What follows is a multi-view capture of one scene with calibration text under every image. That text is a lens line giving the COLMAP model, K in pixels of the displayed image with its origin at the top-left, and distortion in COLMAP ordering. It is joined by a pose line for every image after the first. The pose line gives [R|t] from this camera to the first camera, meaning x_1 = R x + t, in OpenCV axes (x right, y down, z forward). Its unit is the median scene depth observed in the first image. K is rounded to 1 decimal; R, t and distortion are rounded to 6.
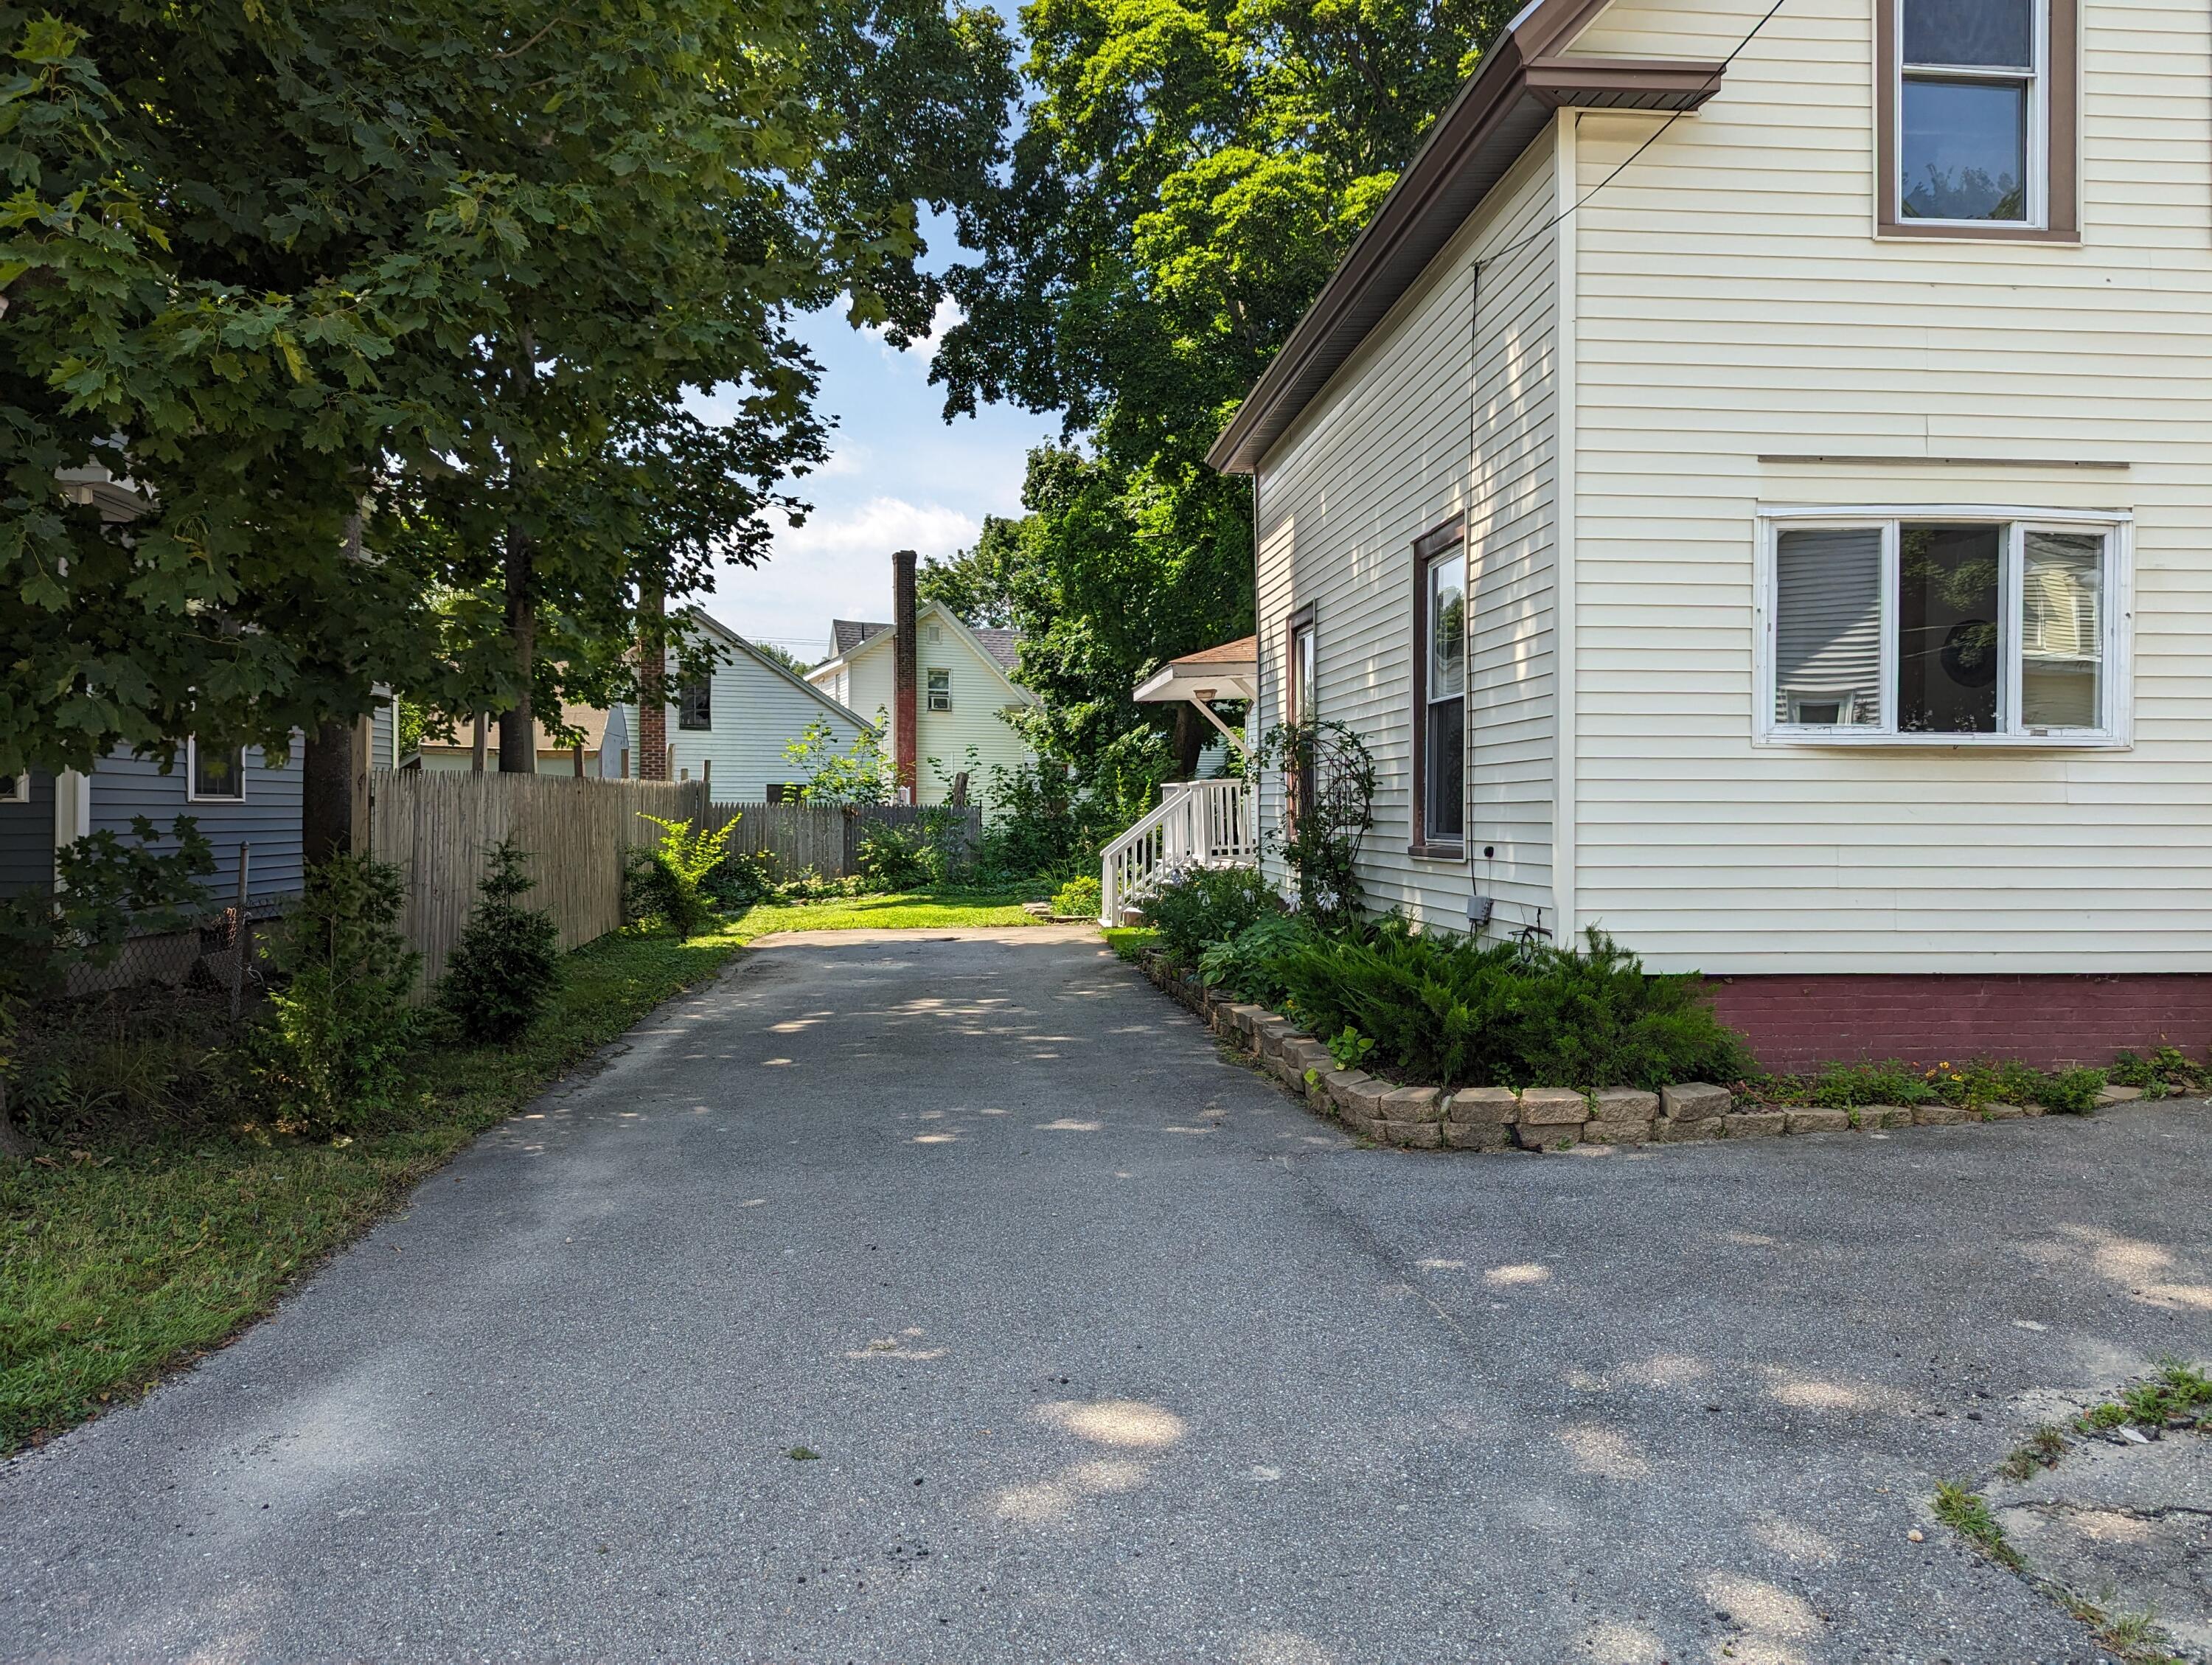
lens RADIAL K [[1564.3, 0, 1099.5], [0, 1564.3, 826.0], [0, 0, 1]] dist [0.070510, -0.077148]
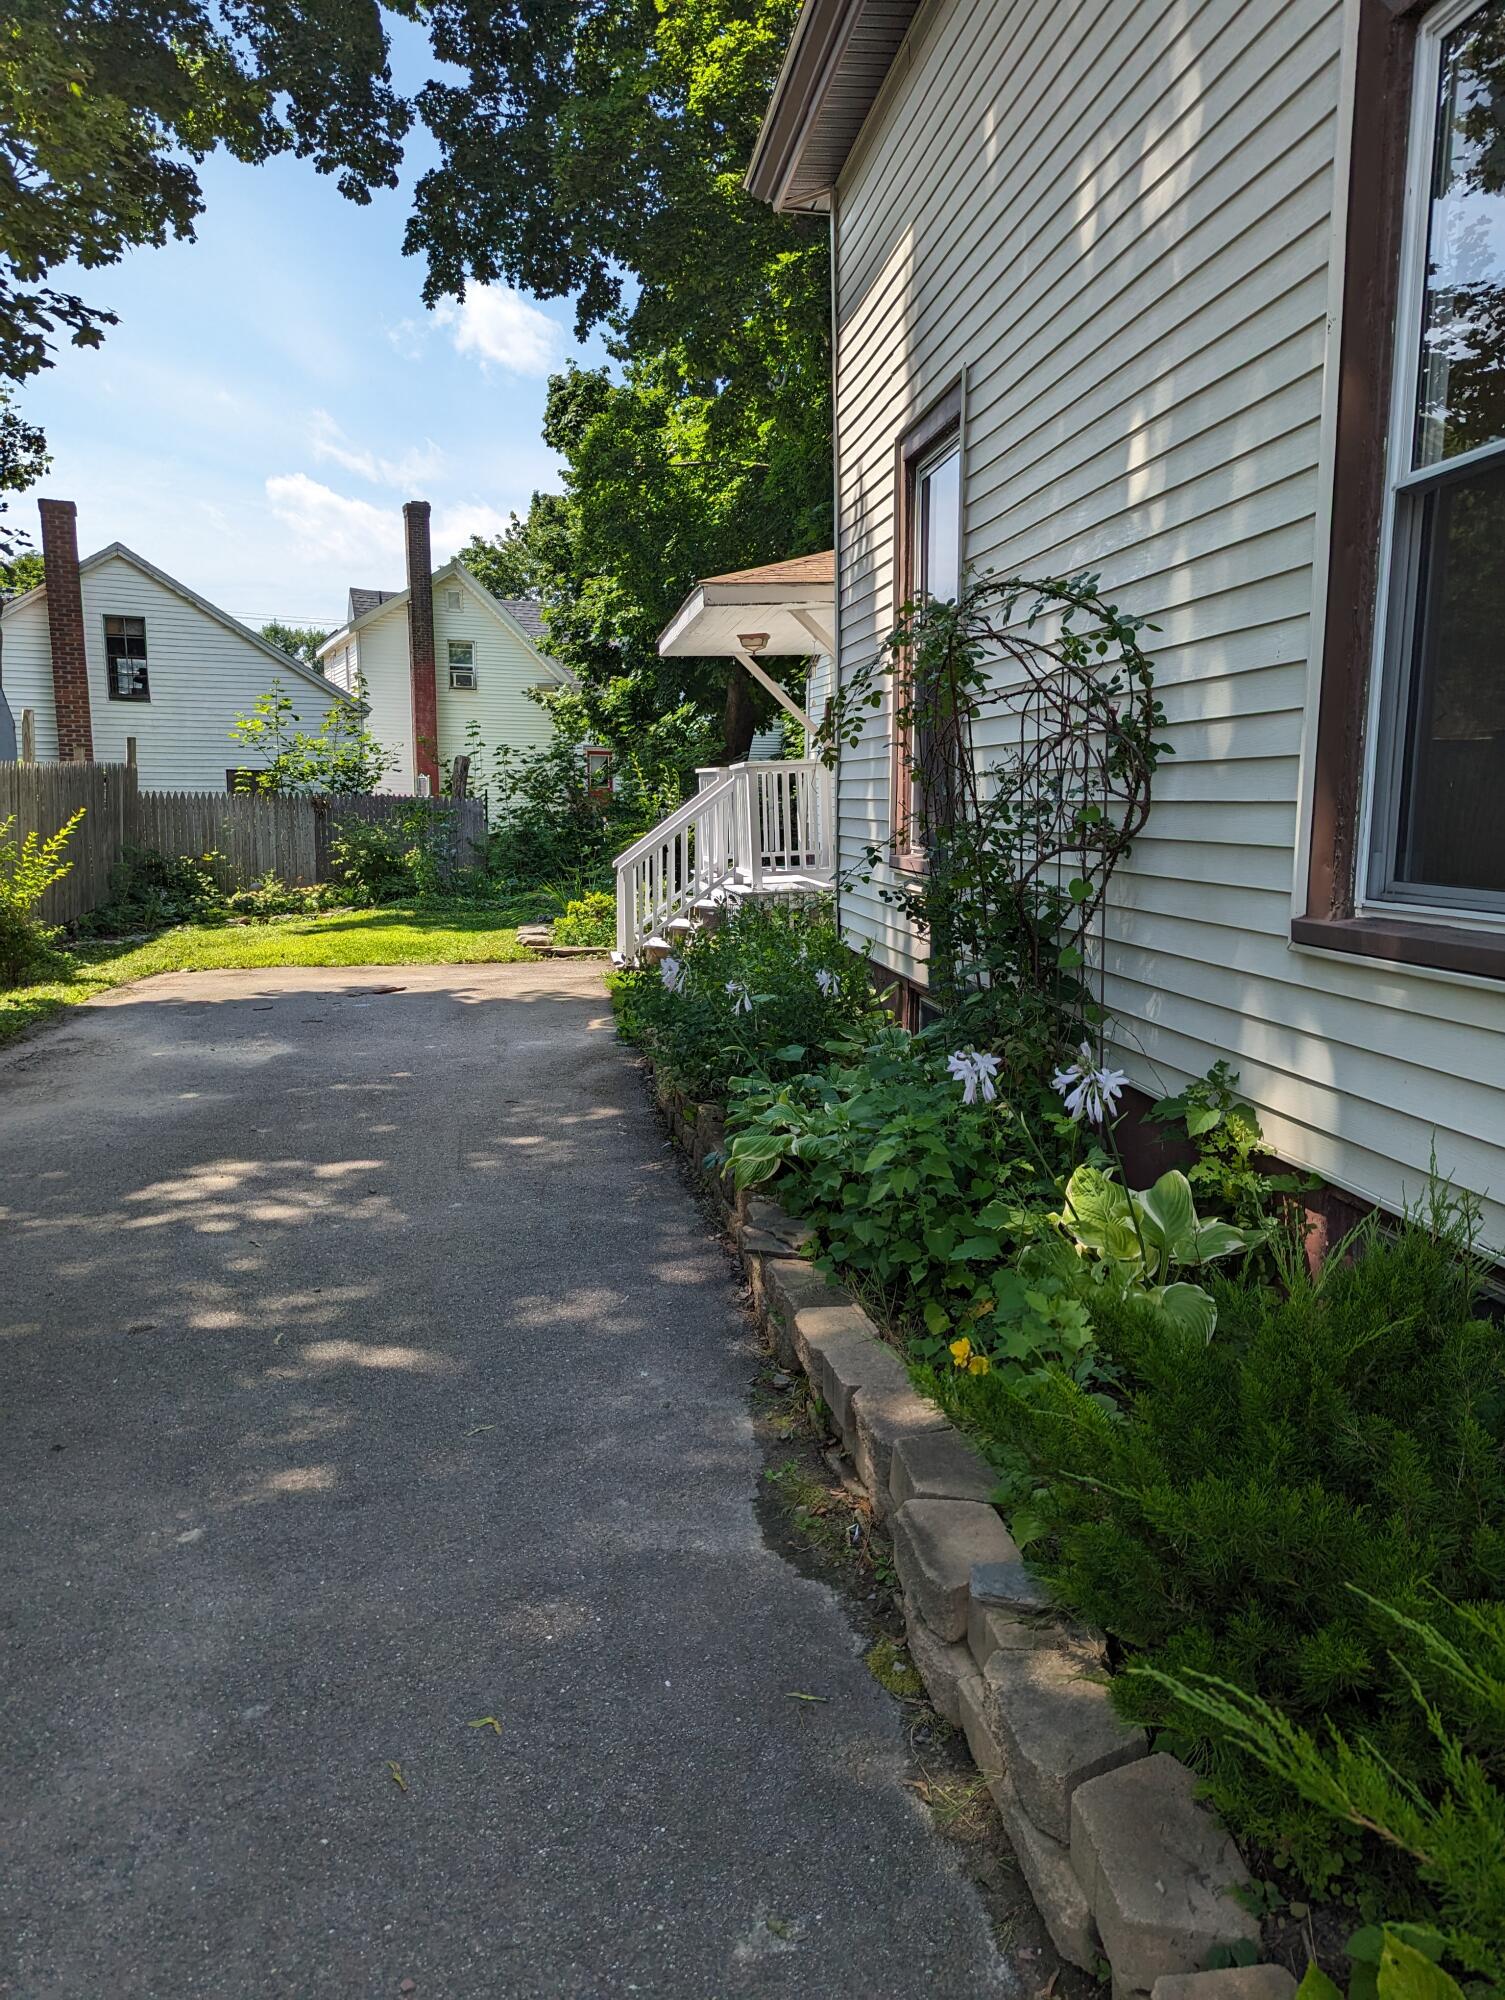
lens RADIAL K [[1414.3, 0, 752.5], [0, 1414.3, 1000.0], [0, 0, 1]] dist [0.070510, -0.077148]
pose [[0.998121, -0.010683, 0.060336, 0.020520], [0.002719, 0.991438, 0.130552, -0.004423], [-0.061214, -0.130142, 0.989604, 0.259238]]
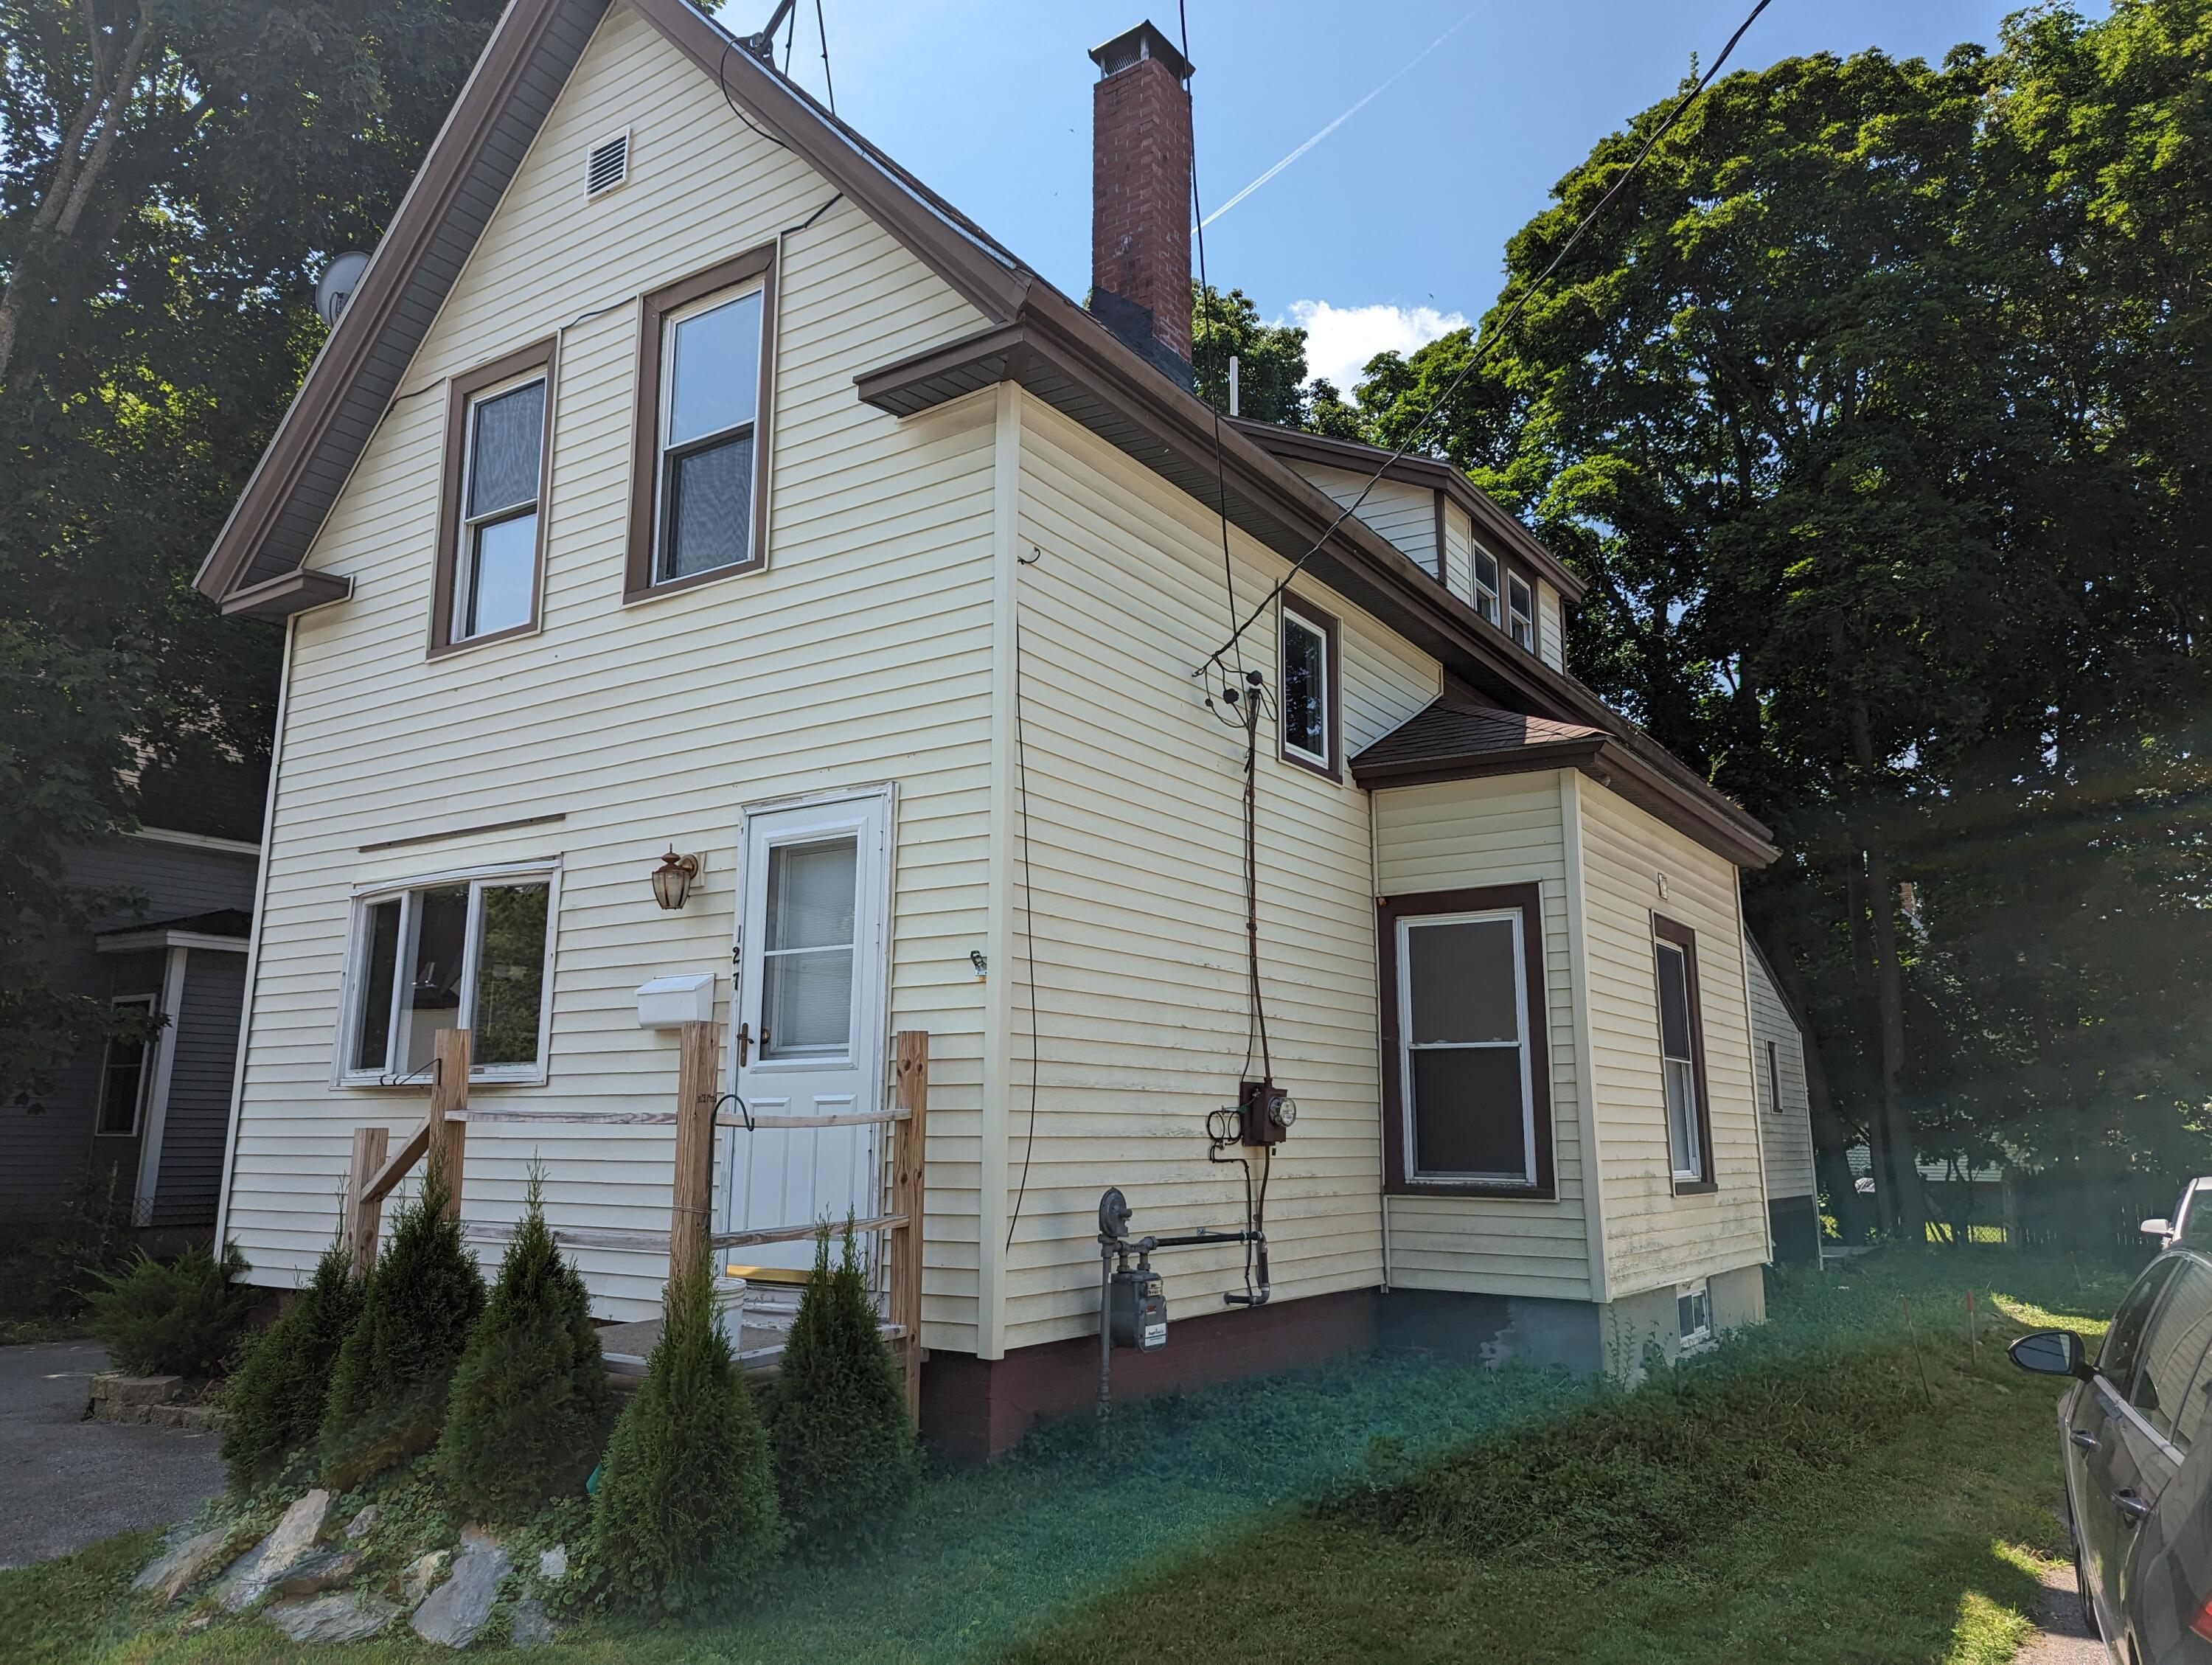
lens RADIAL K [[1550.1, 0, 1106.0], [0, 1550.1, 832.5], [0, 0, 1]] dist [0.071420, -0.078342]
pose [[0.776244, -0.121756, -0.618564, 0.463419], [-0.008564, 0.979046, -0.203458, -0.001195], [0.630375, 0.163230, 0.758936, 0.127462]]
